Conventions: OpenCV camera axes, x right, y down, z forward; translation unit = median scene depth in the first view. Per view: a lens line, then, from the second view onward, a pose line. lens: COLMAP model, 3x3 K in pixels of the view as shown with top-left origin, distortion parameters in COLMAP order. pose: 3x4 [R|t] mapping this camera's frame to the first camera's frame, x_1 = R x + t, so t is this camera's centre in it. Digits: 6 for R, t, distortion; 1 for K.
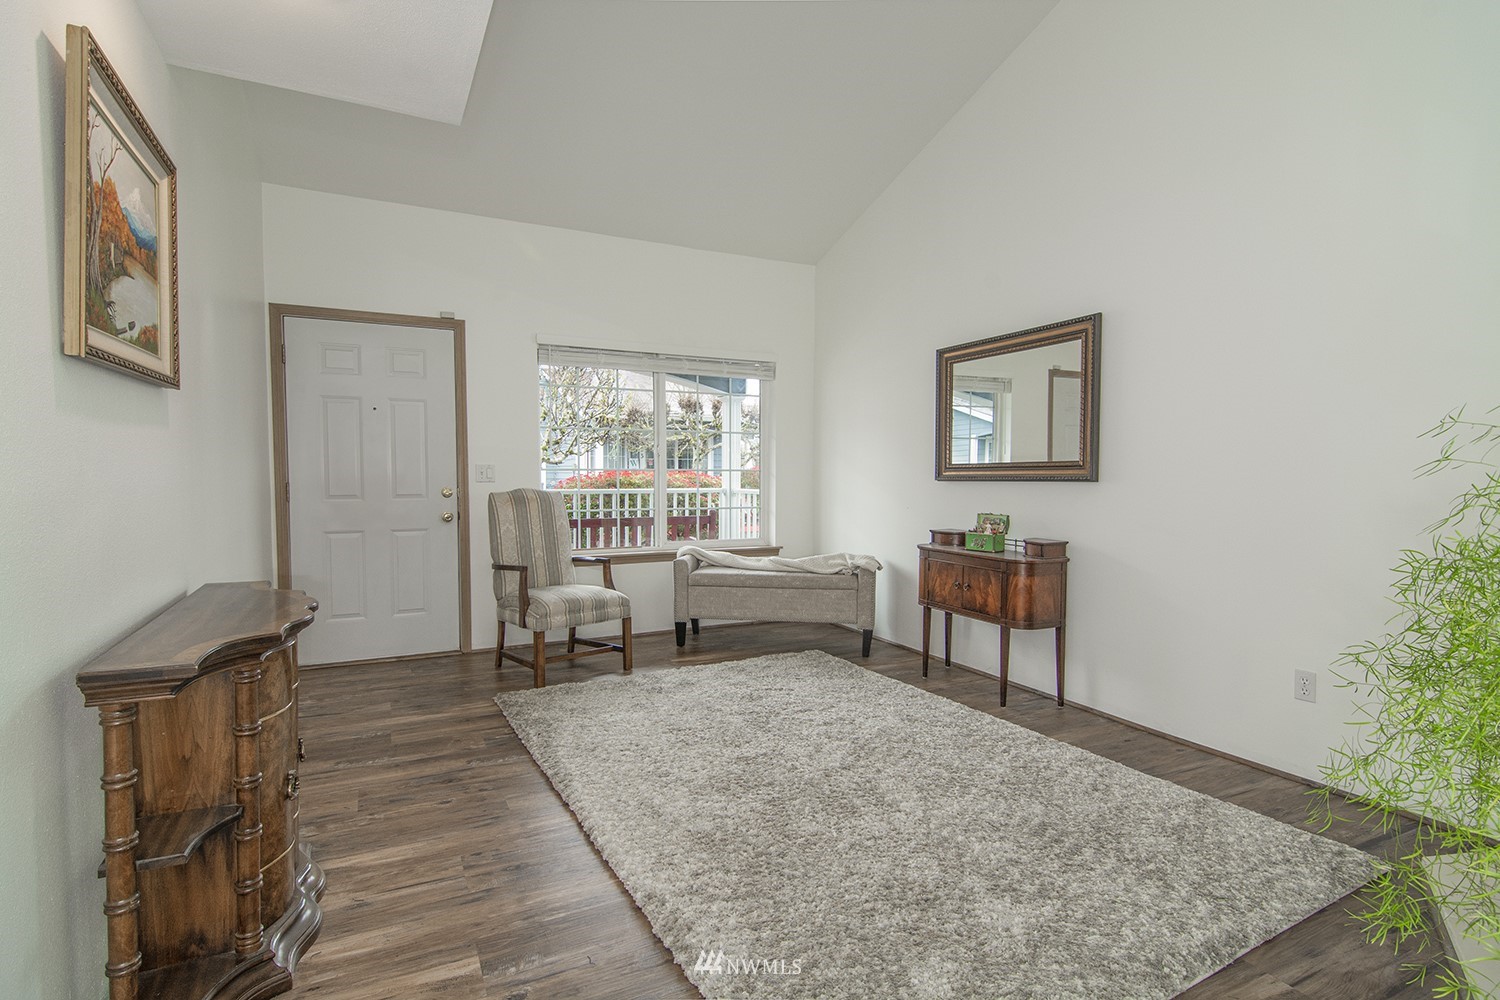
lens RADIAL K [[739.2, 0, 743.1], [0, 739.2, 502.7], [0, 0, 1]] dist [0.022170, -0.011486]
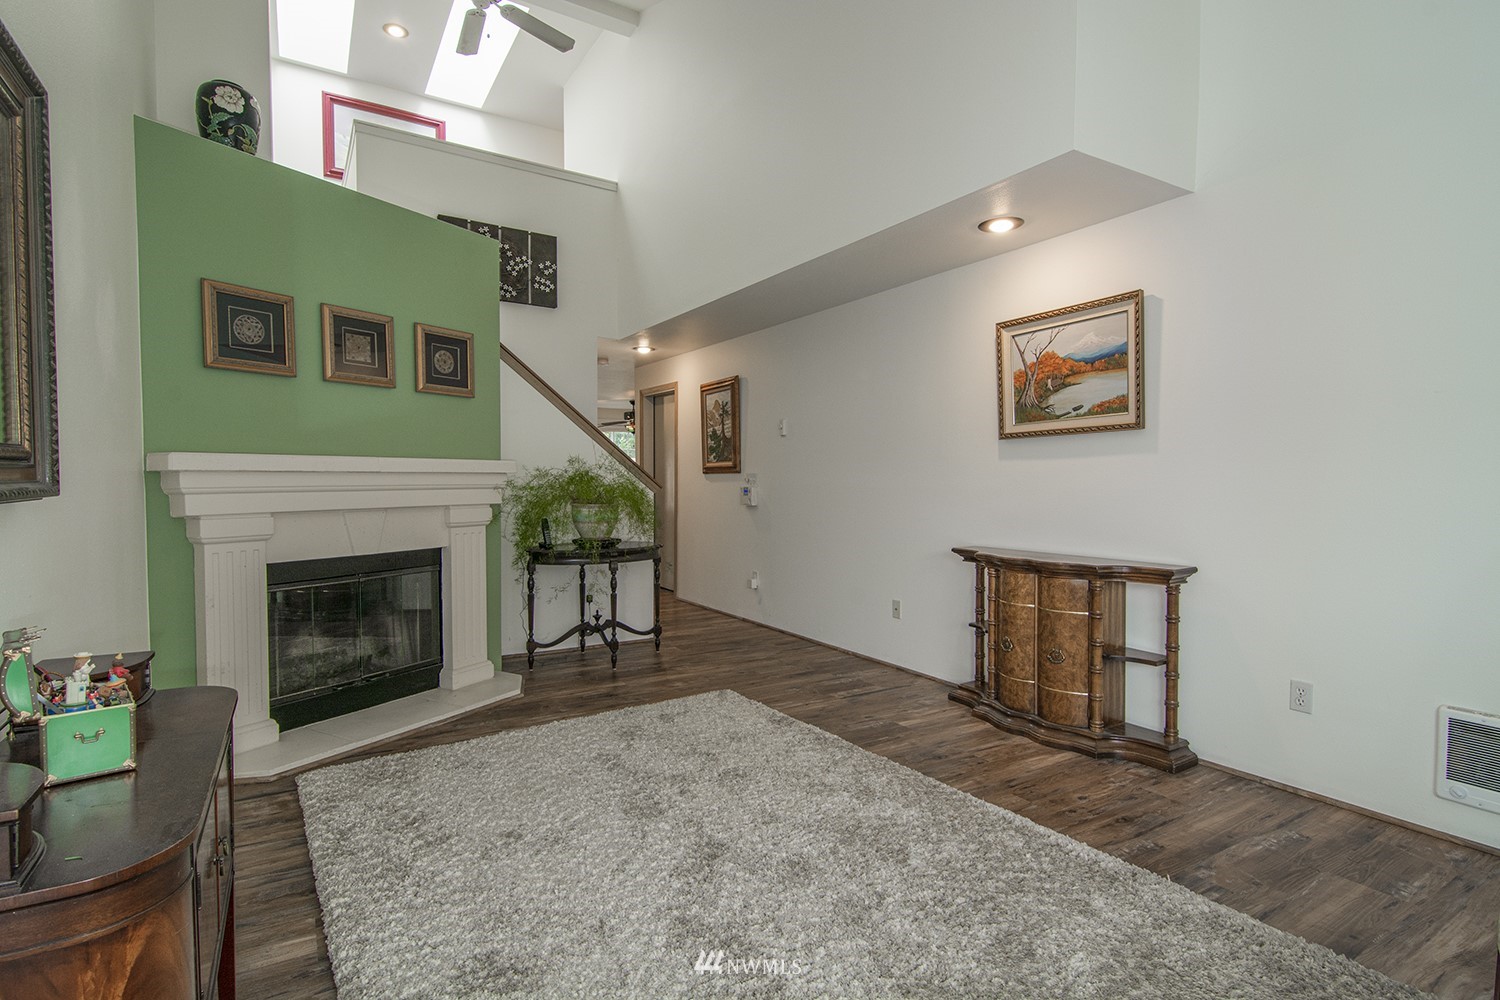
lens RADIAL K [[739.2, 0, 743.1], [0, 739.2, 502.7], [0, 0, 1]] dist [0.022170, -0.011486]
pose [[-0.996010, -0.003184, -0.089183, 0.104413], [-0.009804, 0.997218, 0.073887, -0.050621], [0.088700, 0.074467, -0.993271, 1.232702]]
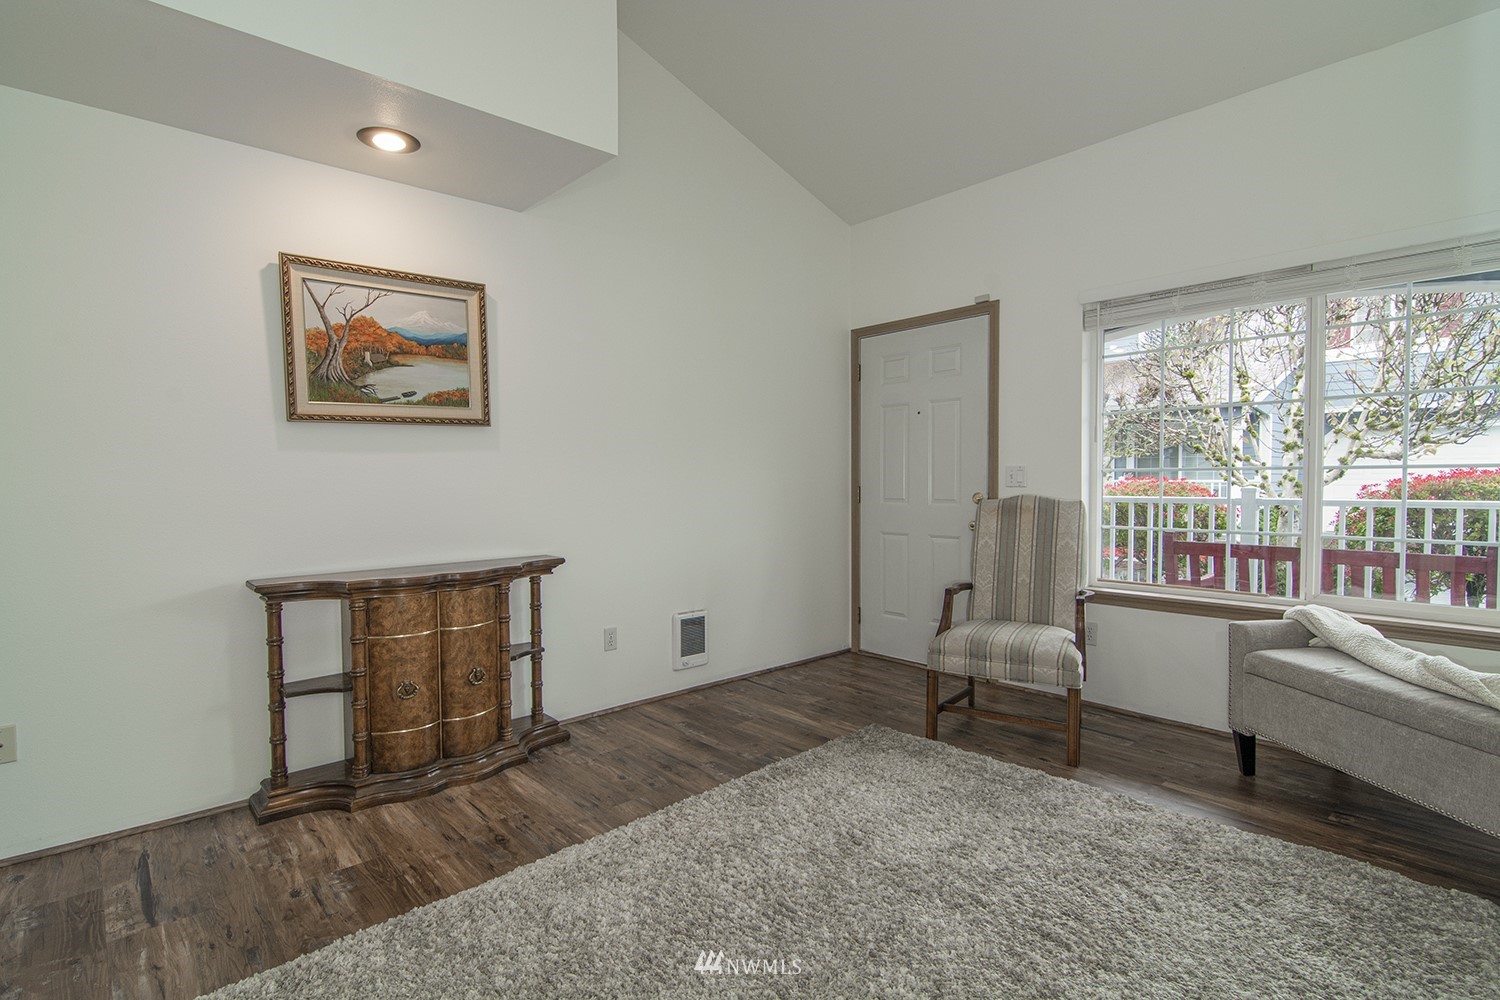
lens RADIAL K [[739.2, 0, 743.1], [0, 739.2, 502.7], [0, 0, 1]] dist [0.022170, -0.011486]
pose [[0.260546, 0.027175, -0.965079, 0.434130], [-0.032271, 0.999290, 0.019426, -0.018349], [0.964922, 0.026083, 0.261238, 0.550898]]
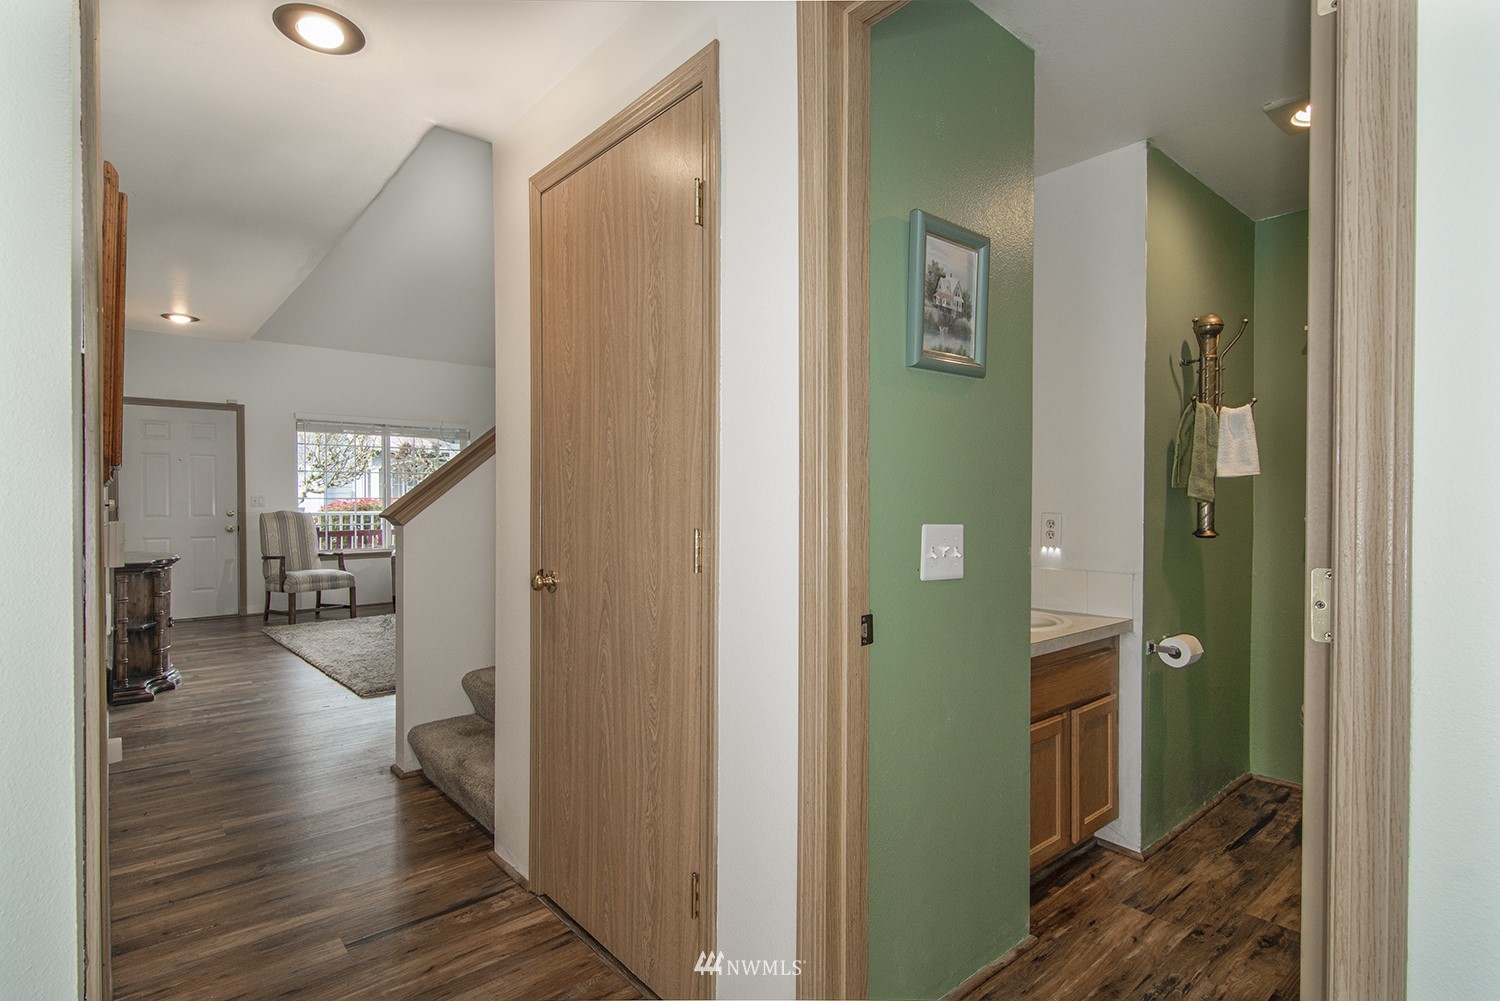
lens RADIAL K [[739.2, 0, 743.1], [0, 739.2, 503.2], [0, 0, 1]] dist [0.022170, -0.011486]
pose [[0.971363, -0.003077, 0.237580, 0.315858], [0.011088, 0.999414, -0.032391, 0.031082], [-0.237341, 0.034097, 0.970828, -0.887395]]
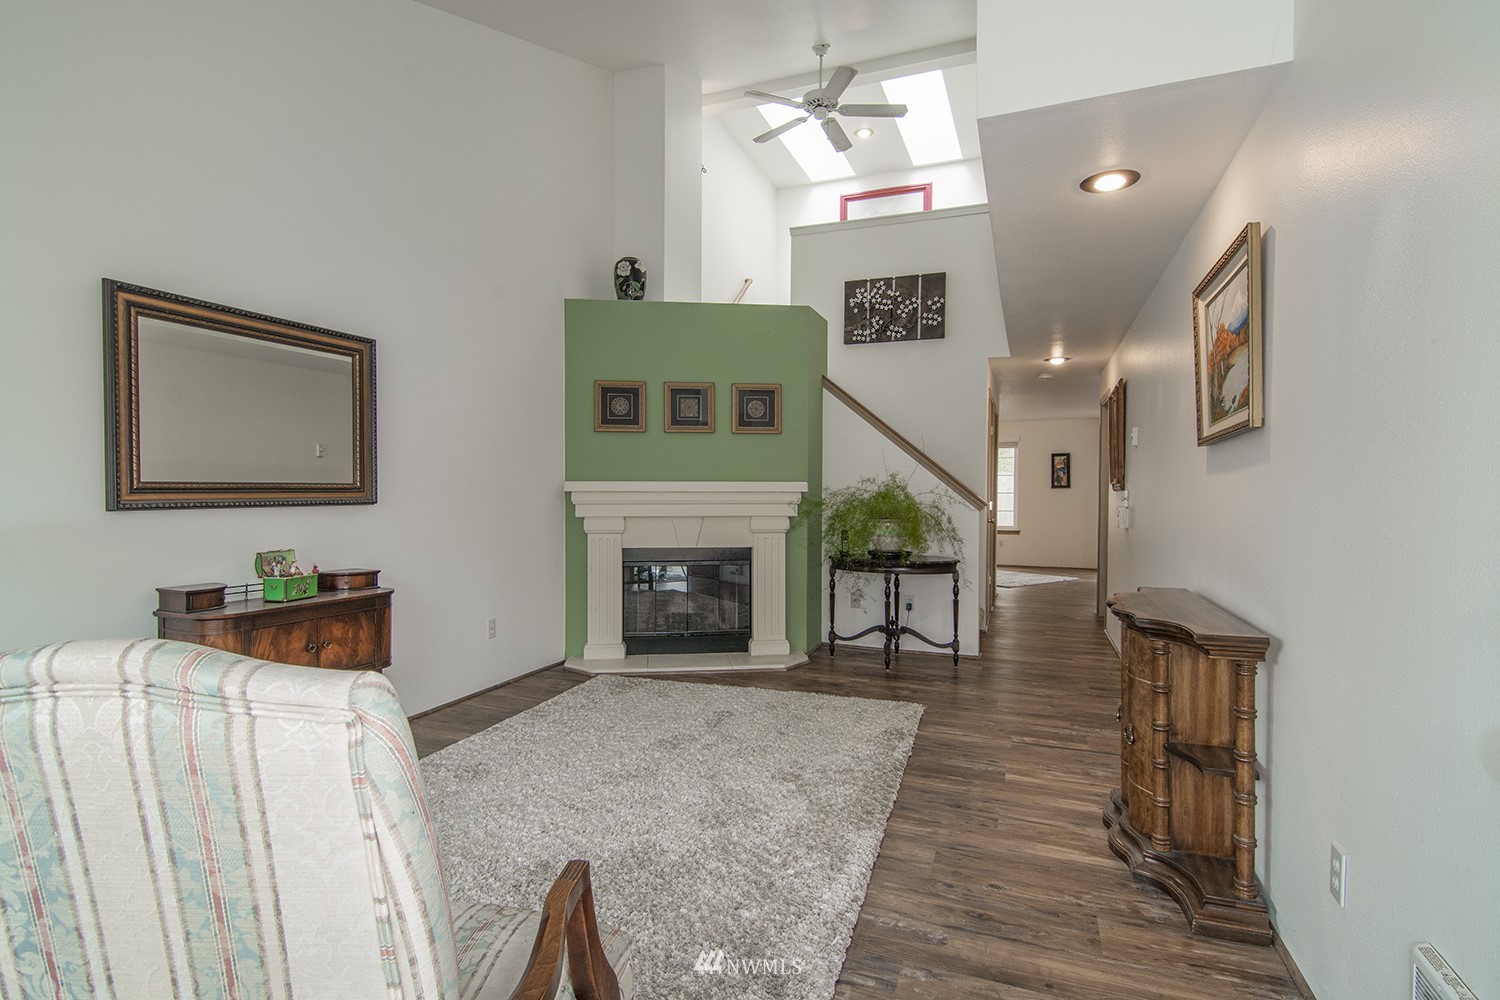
lens RADIAL K [[739.2, 0, 743.1], [0, 739.2, 502.7], [0, 0, 1]] dist [0.022170, -0.011486]
pose [[-0.671335, -0.016310, 0.740974, -0.524796], [0.025582, 0.998652, 0.045161, -0.053929], [-0.740712, 0.049274, -0.670013, 1.112646]]
